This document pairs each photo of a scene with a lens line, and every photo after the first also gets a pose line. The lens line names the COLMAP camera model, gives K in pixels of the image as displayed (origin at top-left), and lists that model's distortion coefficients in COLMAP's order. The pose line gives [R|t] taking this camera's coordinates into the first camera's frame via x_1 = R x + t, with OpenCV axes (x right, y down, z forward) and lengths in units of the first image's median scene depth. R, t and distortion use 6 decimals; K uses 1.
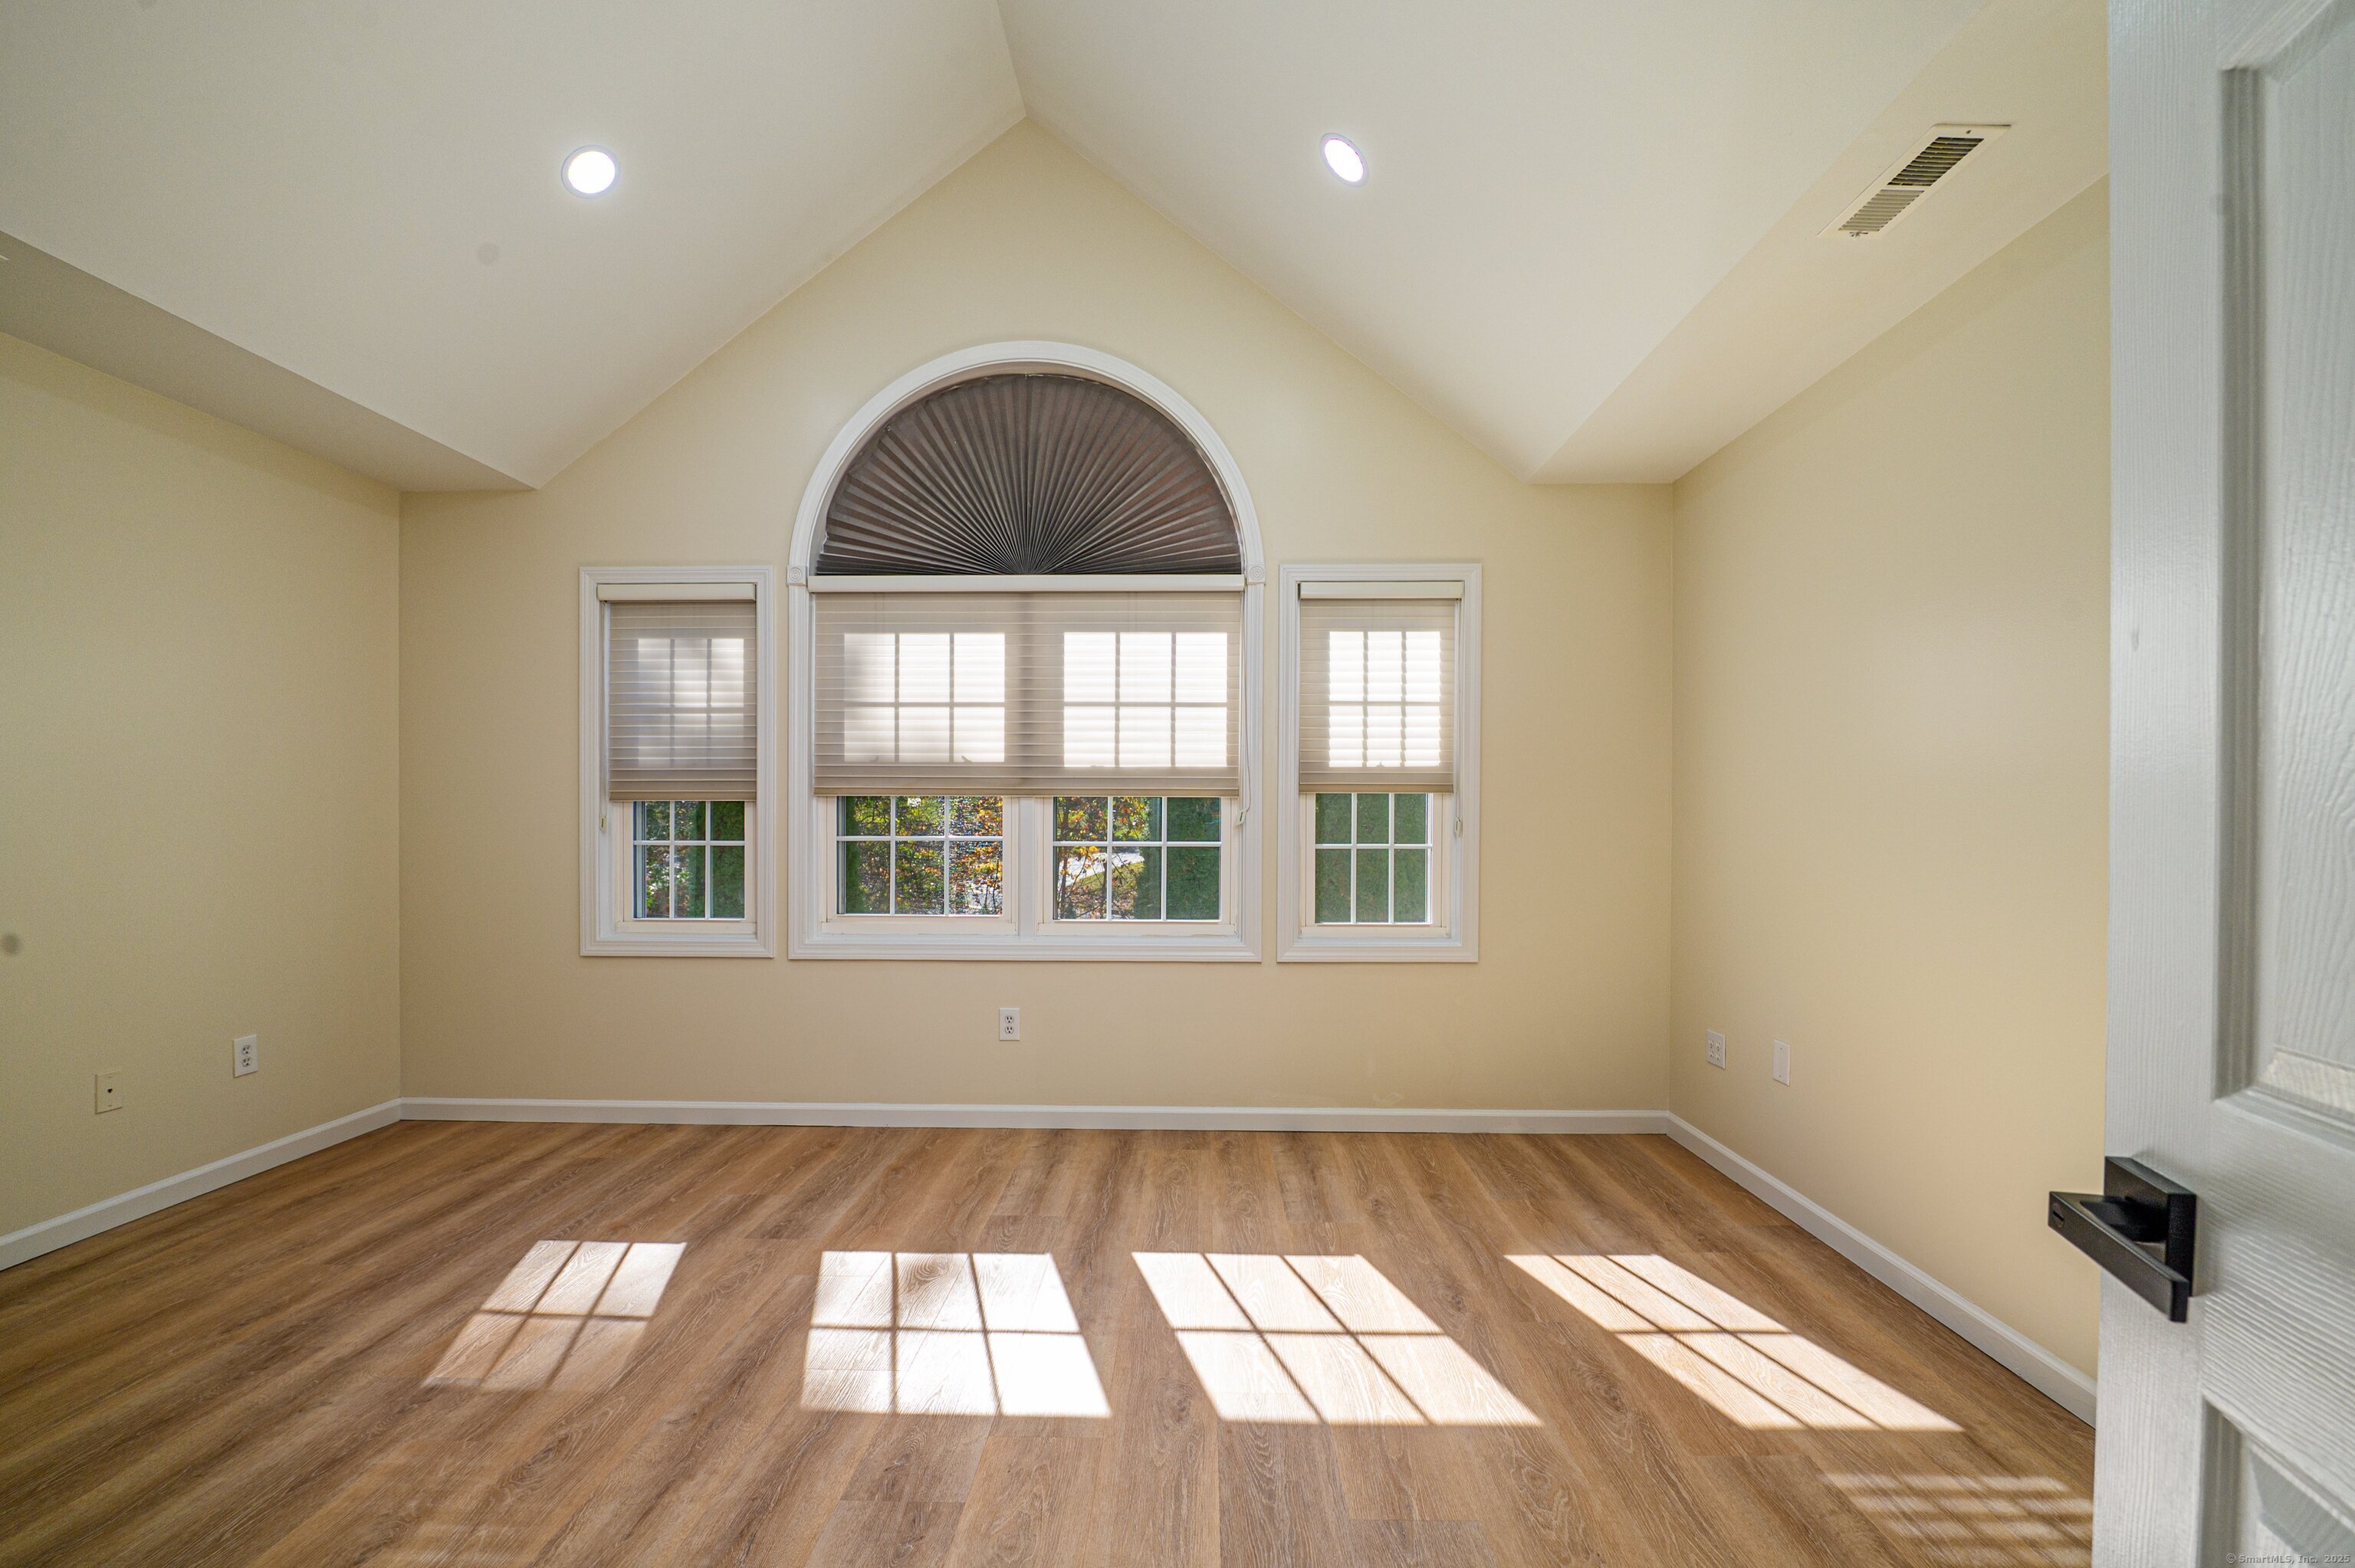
lens RADIAL K [[994.0, 0, 1215.8], [0, 994.0, 822.6], [0, 0, 1]] dist [-0.009883, -0.000157]
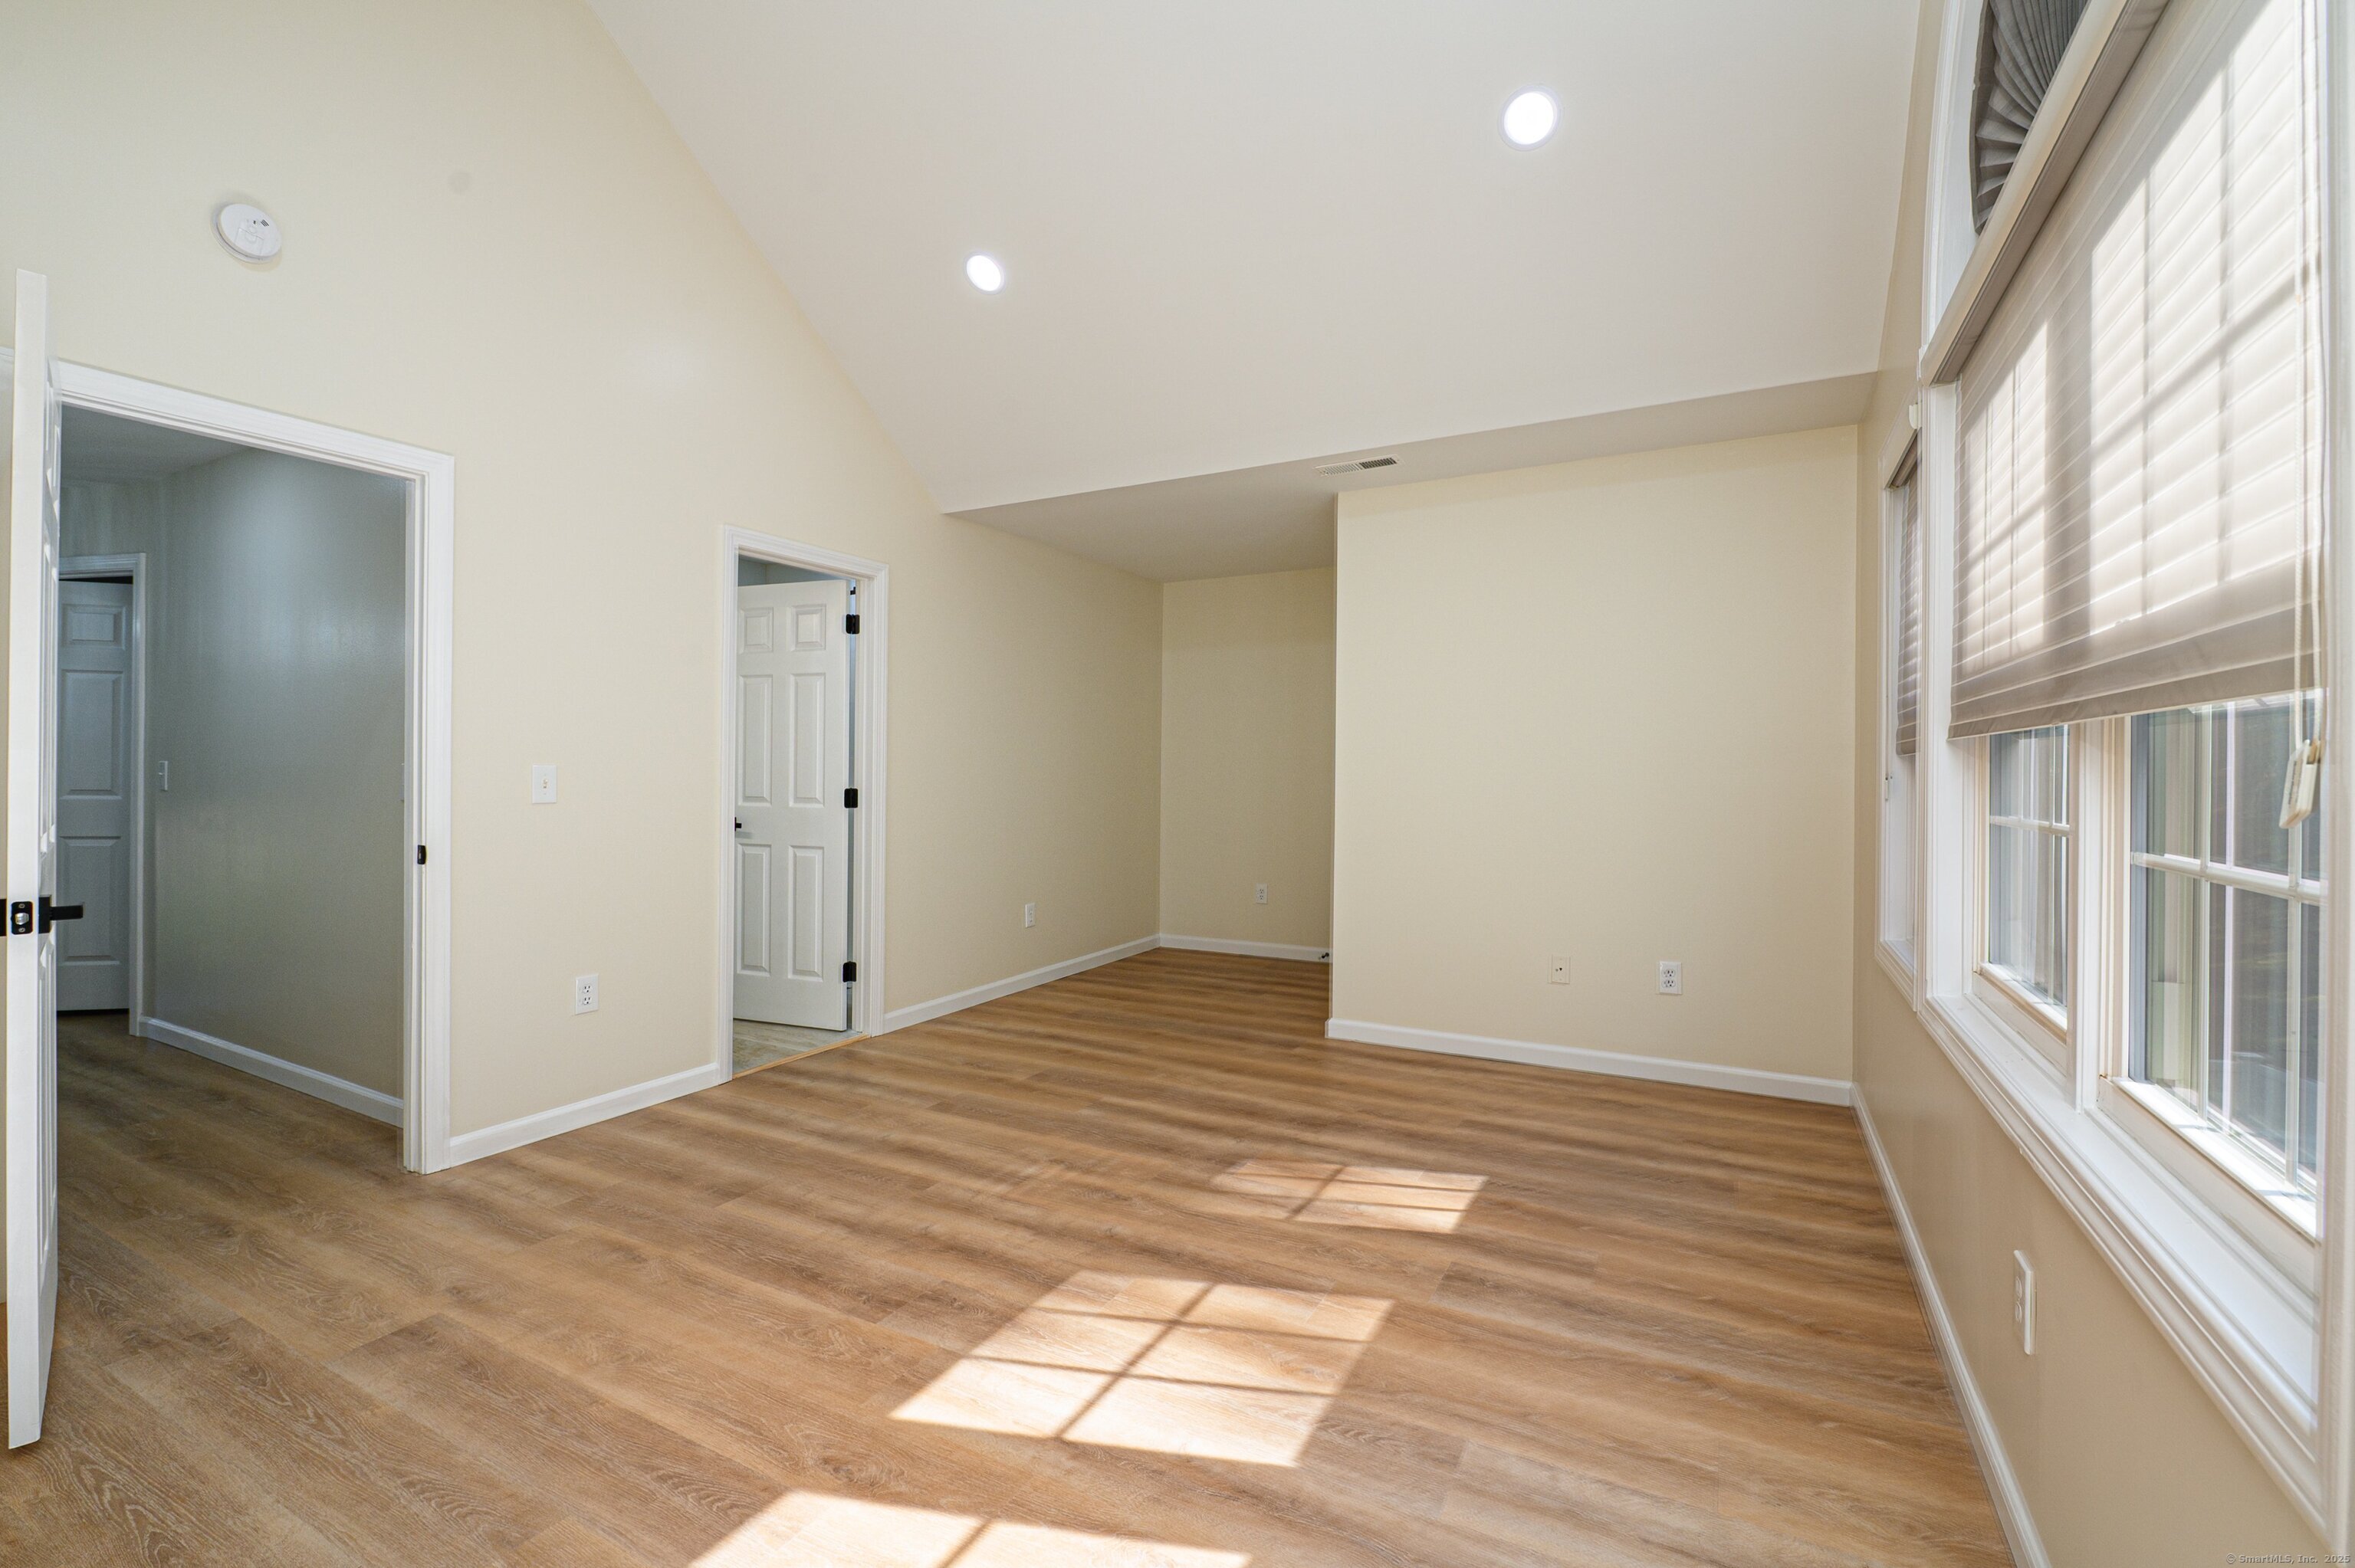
lens RADIAL K [[1017.9, 0, 1142.2], [0, 1017.9, 755.9], [0, 0, 1]] dist [-0.003420, -0.000334]
pose [[-0.504253, -0.014257, -0.863438, 0.382377], [-0.008447, 0.999897, -0.011577, -0.008877], [0.863515, 0.001456, -0.504322, 1.064678]]
